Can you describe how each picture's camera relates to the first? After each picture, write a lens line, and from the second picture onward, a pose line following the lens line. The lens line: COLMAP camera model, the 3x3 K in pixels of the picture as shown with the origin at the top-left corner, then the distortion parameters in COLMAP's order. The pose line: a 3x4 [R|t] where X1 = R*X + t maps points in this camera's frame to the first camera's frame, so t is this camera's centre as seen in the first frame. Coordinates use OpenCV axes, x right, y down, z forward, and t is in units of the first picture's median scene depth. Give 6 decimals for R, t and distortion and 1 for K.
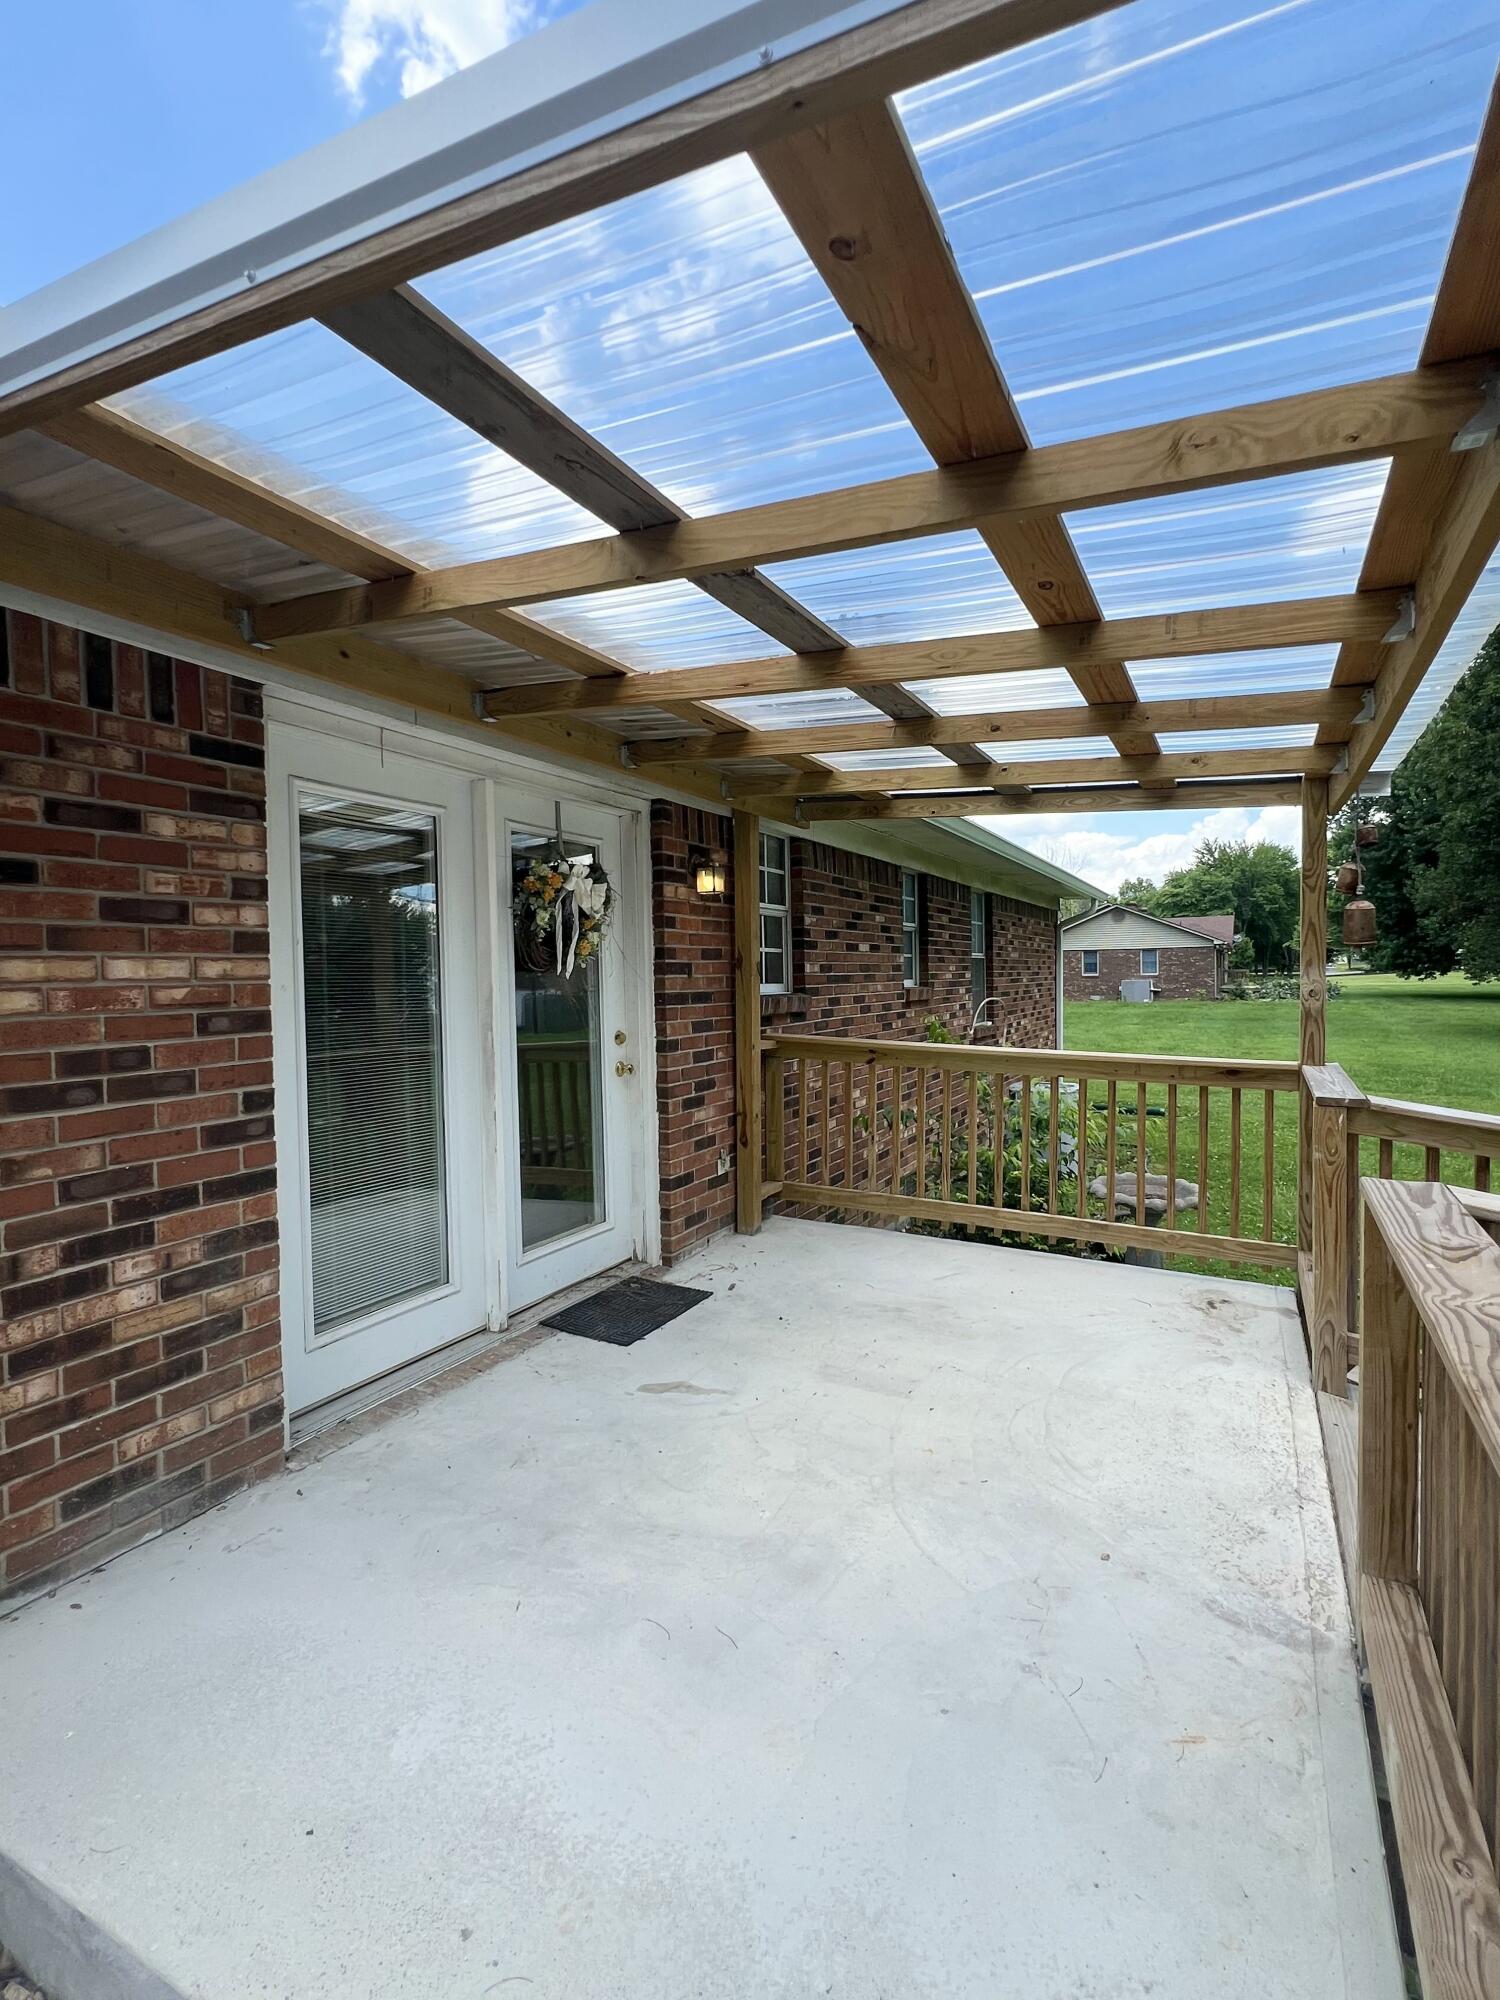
lens RADIAL K [[947.7, 0, 759.8], [0, 947.7, 995.7], [0, 0, 1]] dist [0.000311, 0.000094]
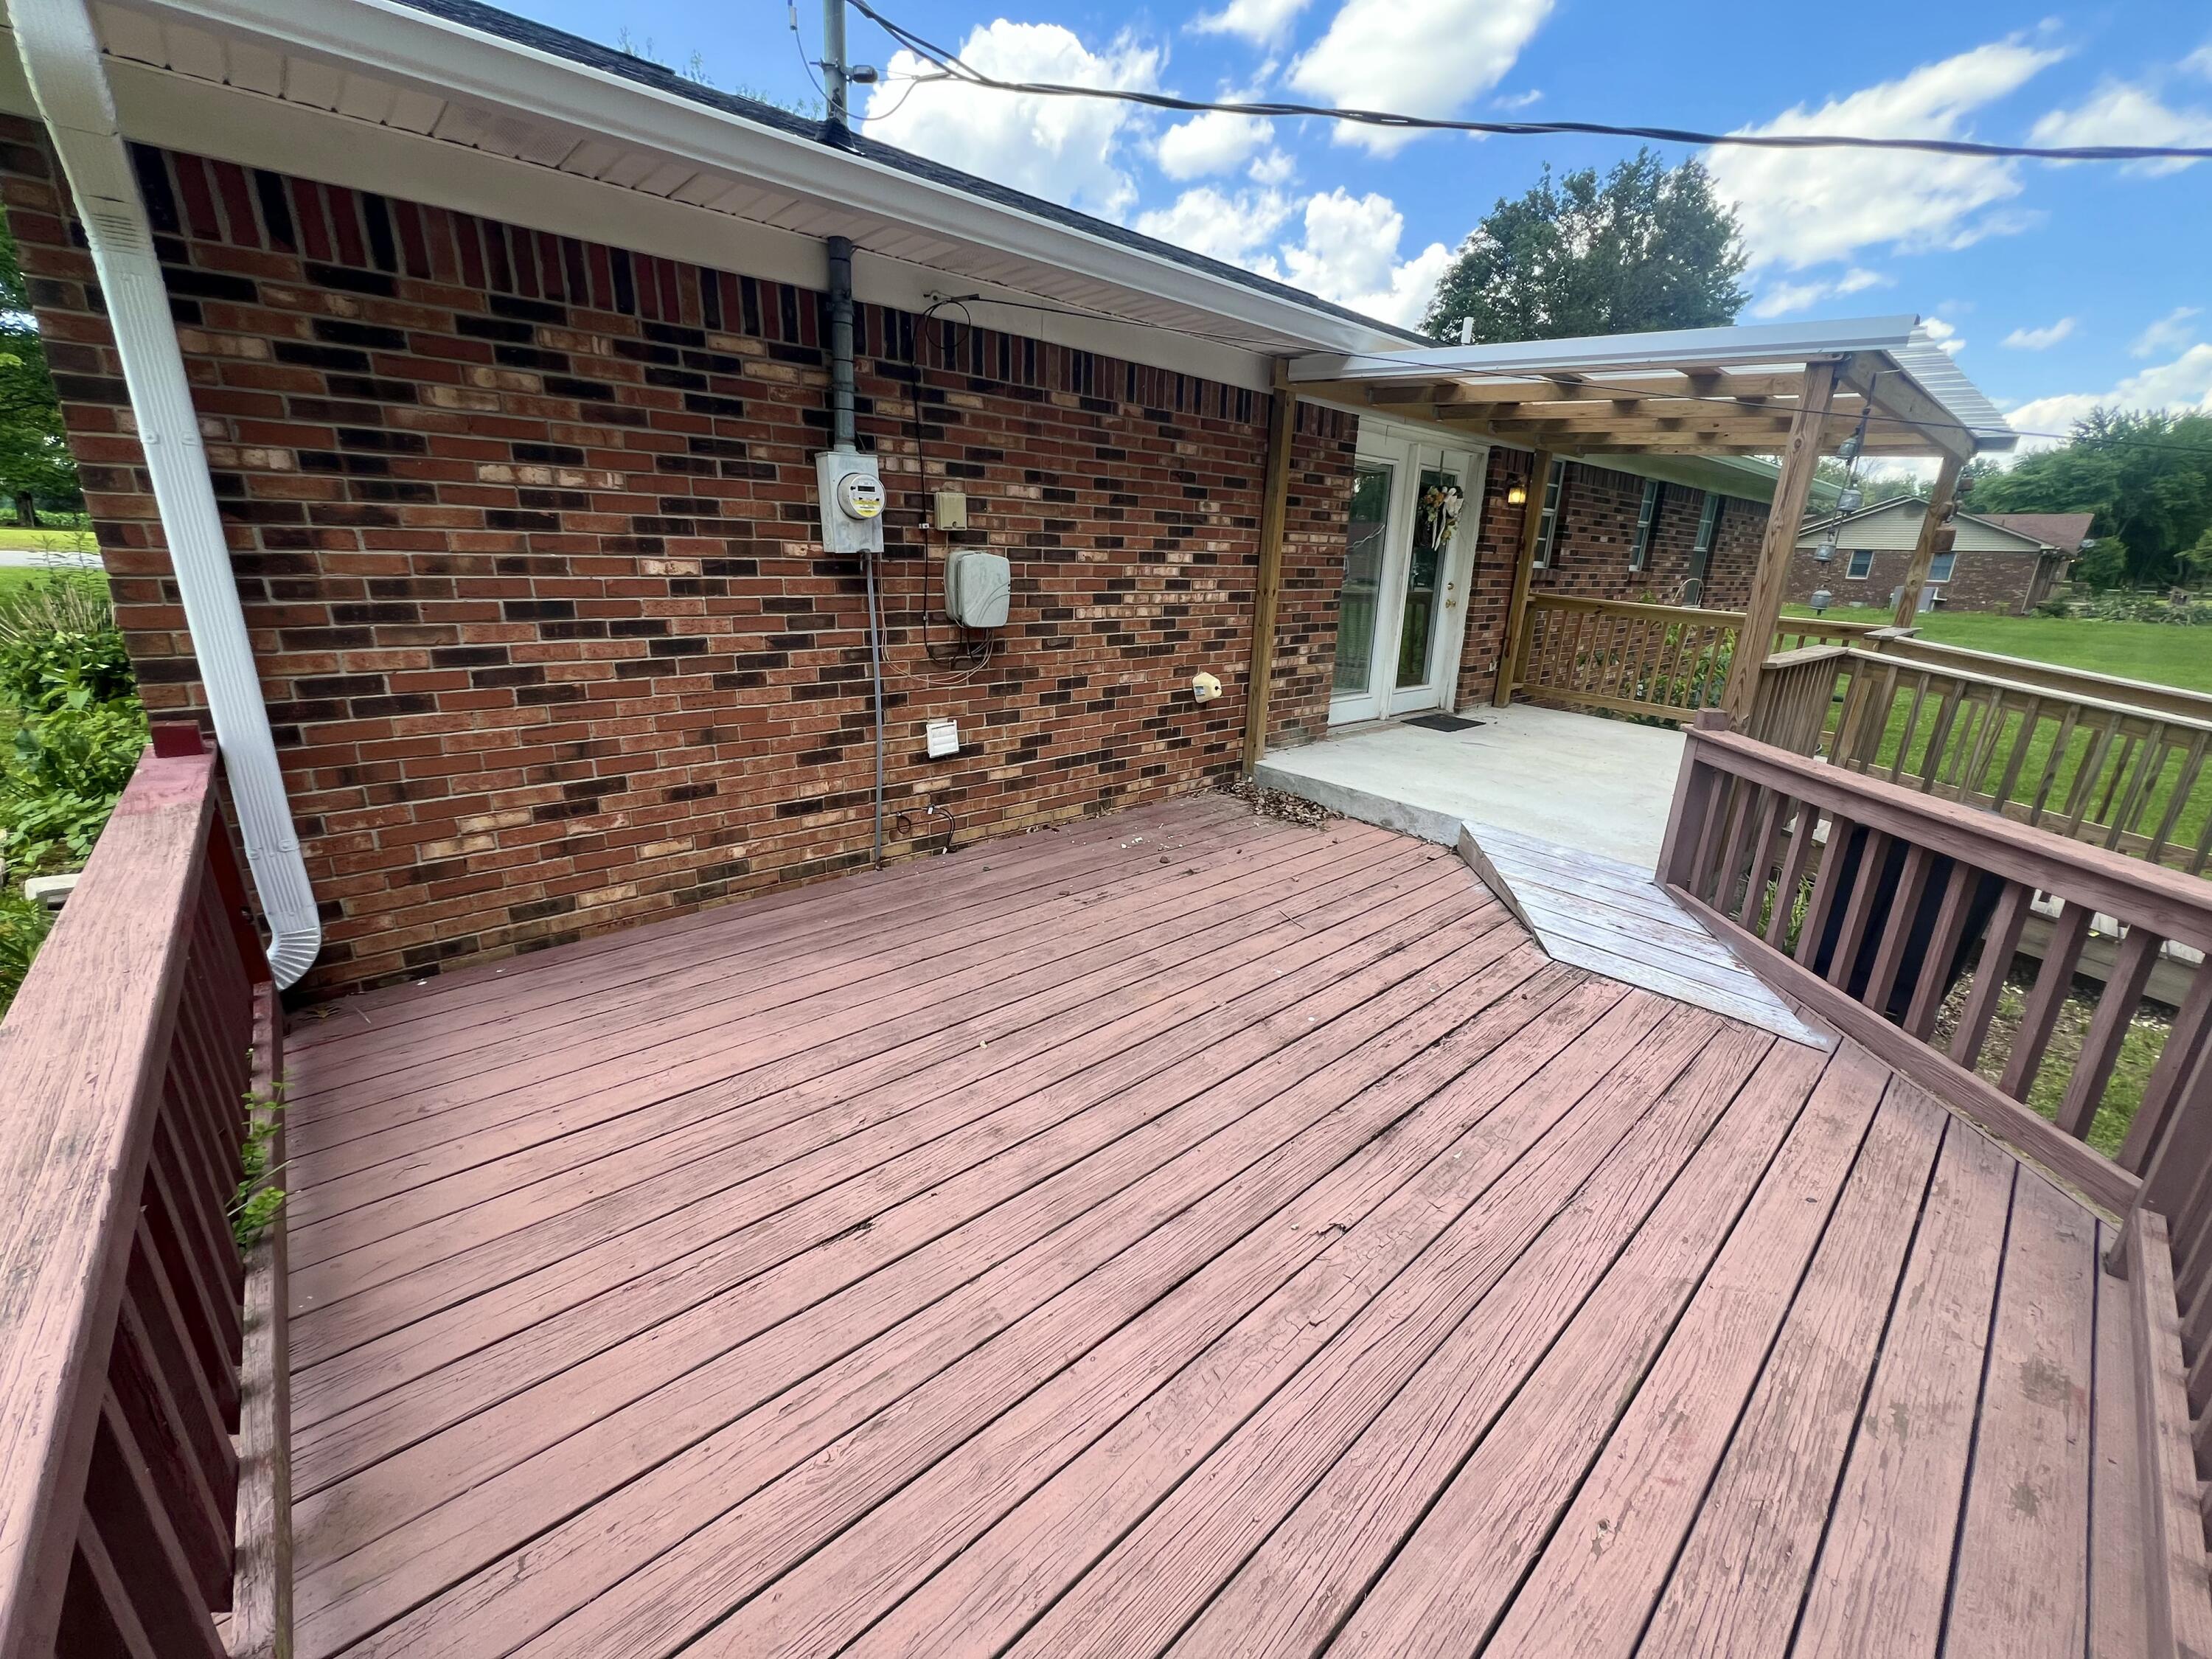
lens RADIAL K [[882.8, 0, 1105.0], [0, 882.8, 824.6], [0, 0, 1]] dist [-0.005428, 0.001565]
pose [[0.933077, 0.148762, -0.327472, -0.141309], [-0.053105, 0.957461, 0.283635, 0.037145], [0.355735, -0.247262, 0.901285, -0.872130]]
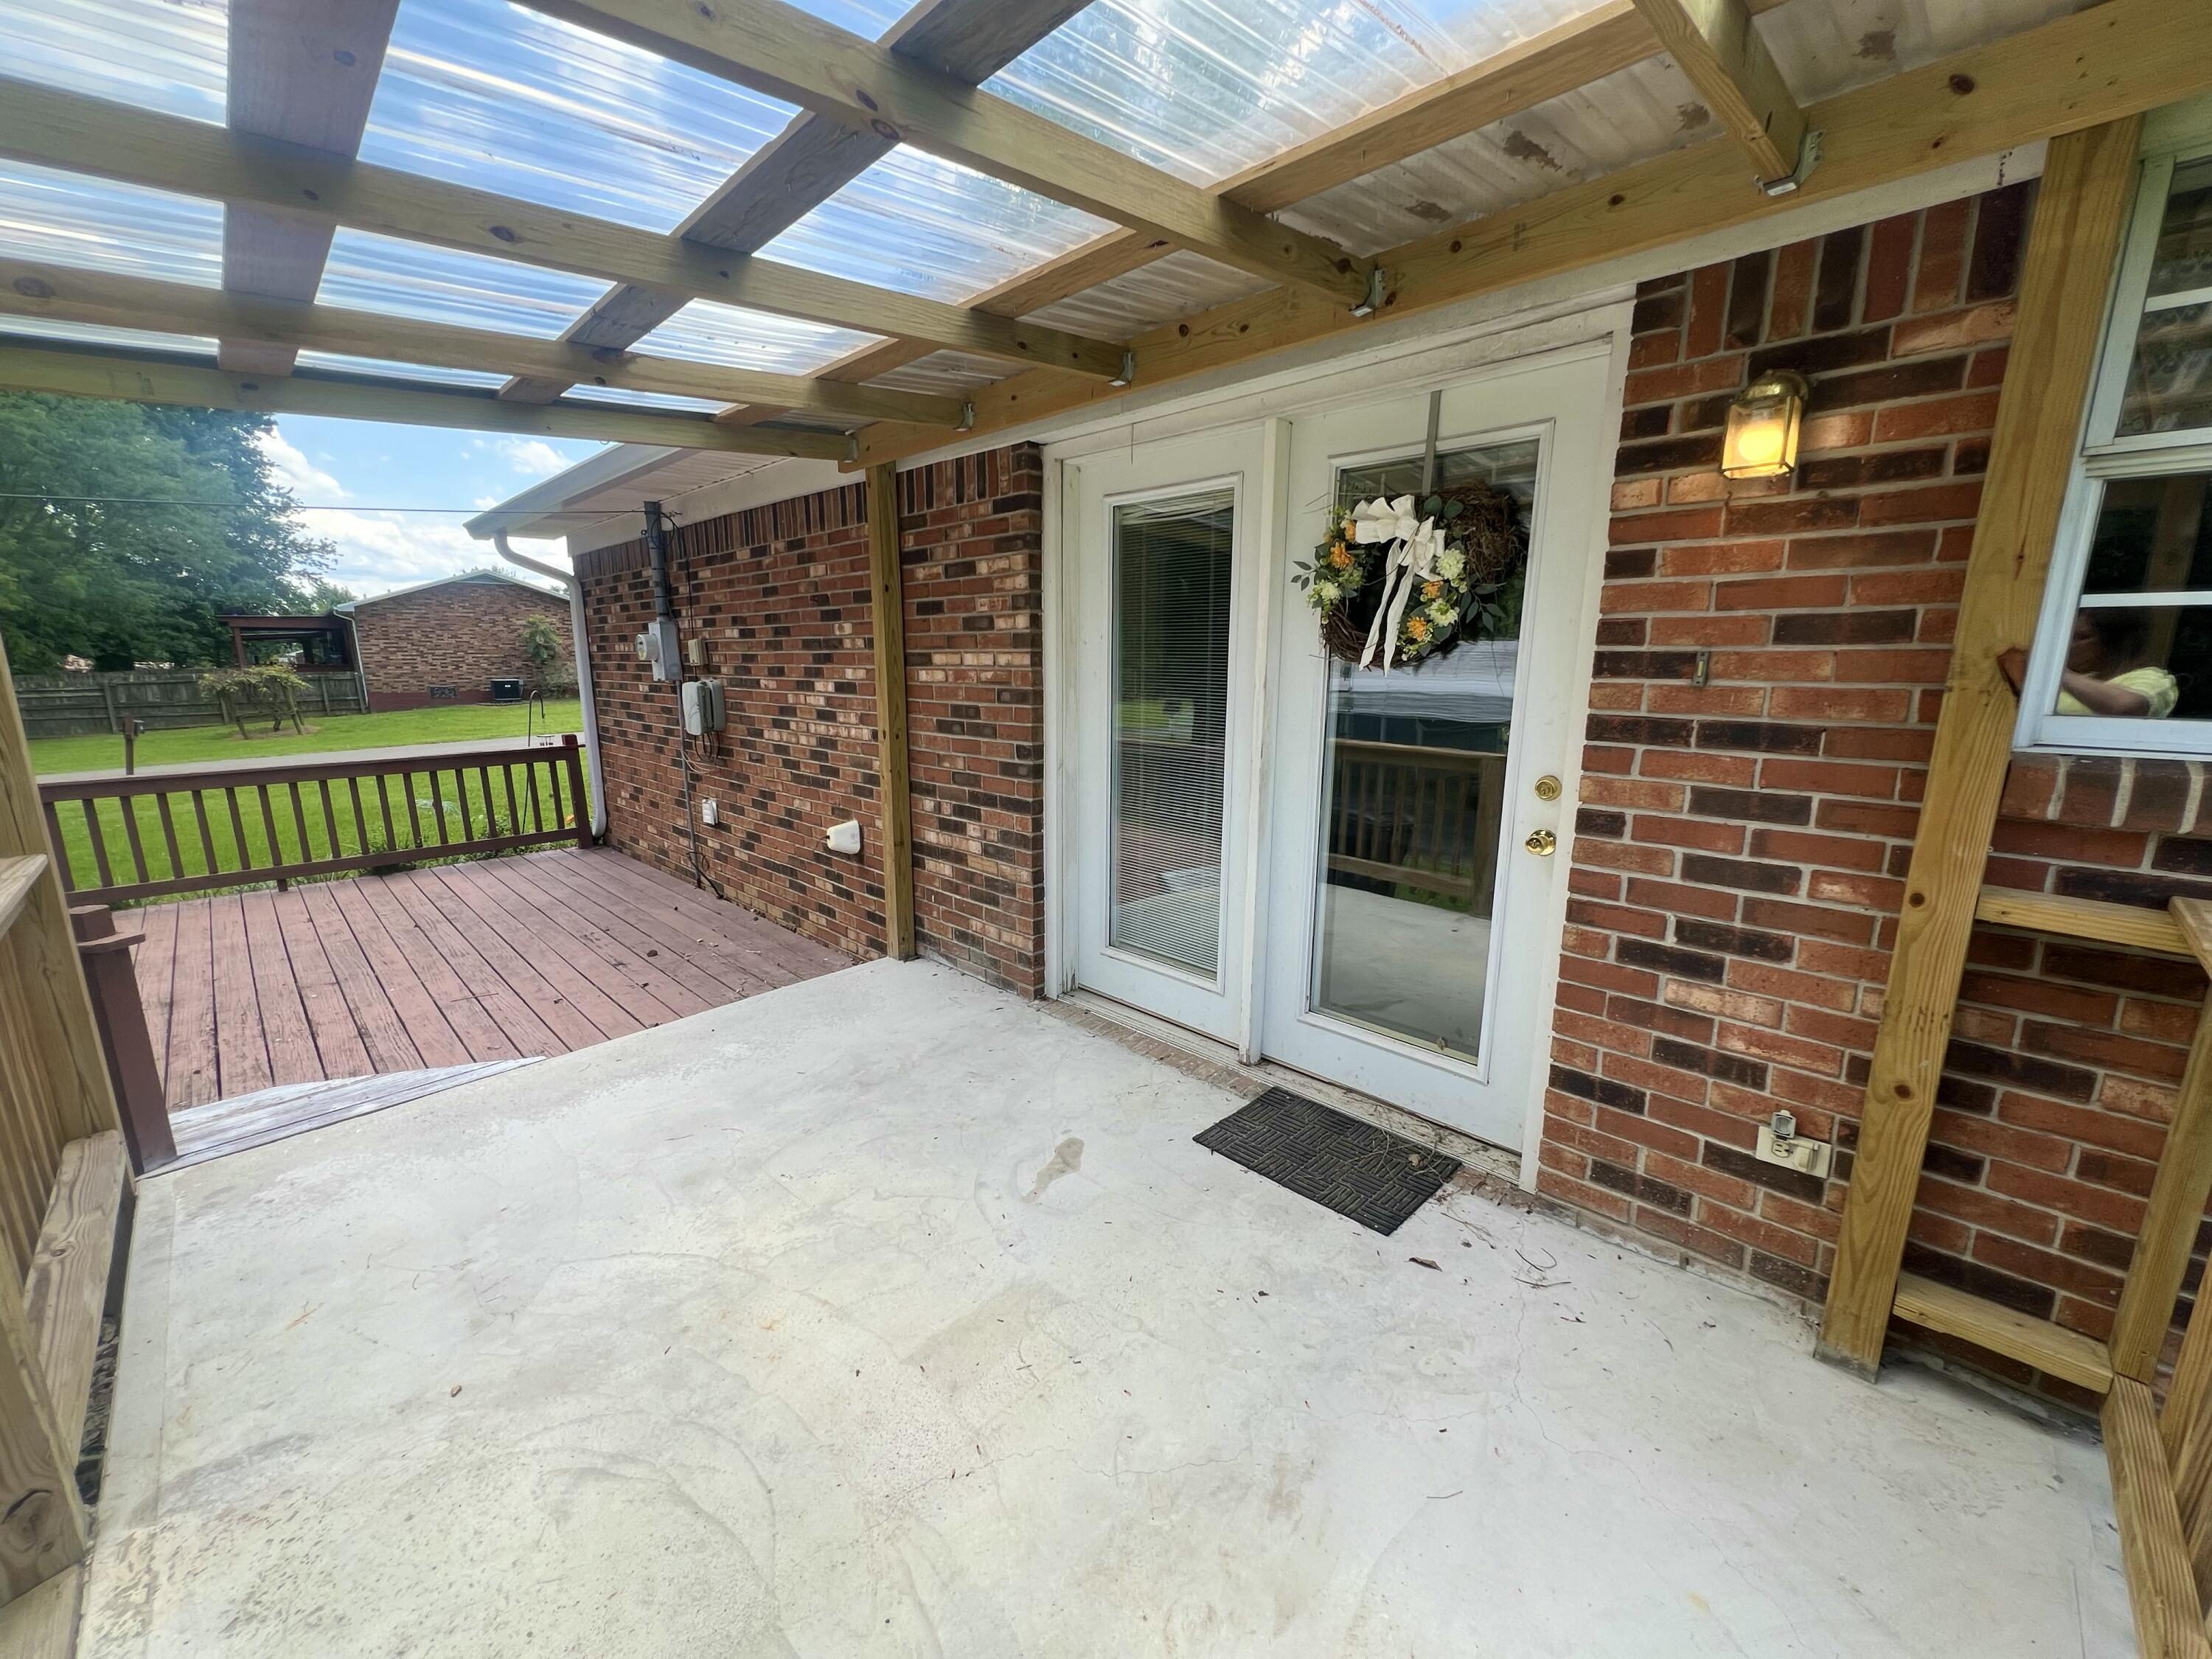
lens RADIAL K [[882.8, 0, 1108.1], [0, 882.8, 840.2], [0, 0, 1]] dist [-0.005428, 0.001565]
pose [[-0.303444, 0.211815, -0.929008, 0.413443], [-0.016252, 0.973687, 0.227310, -0.038788], [0.952711, 0.084074, -0.292017, 0.885301]]
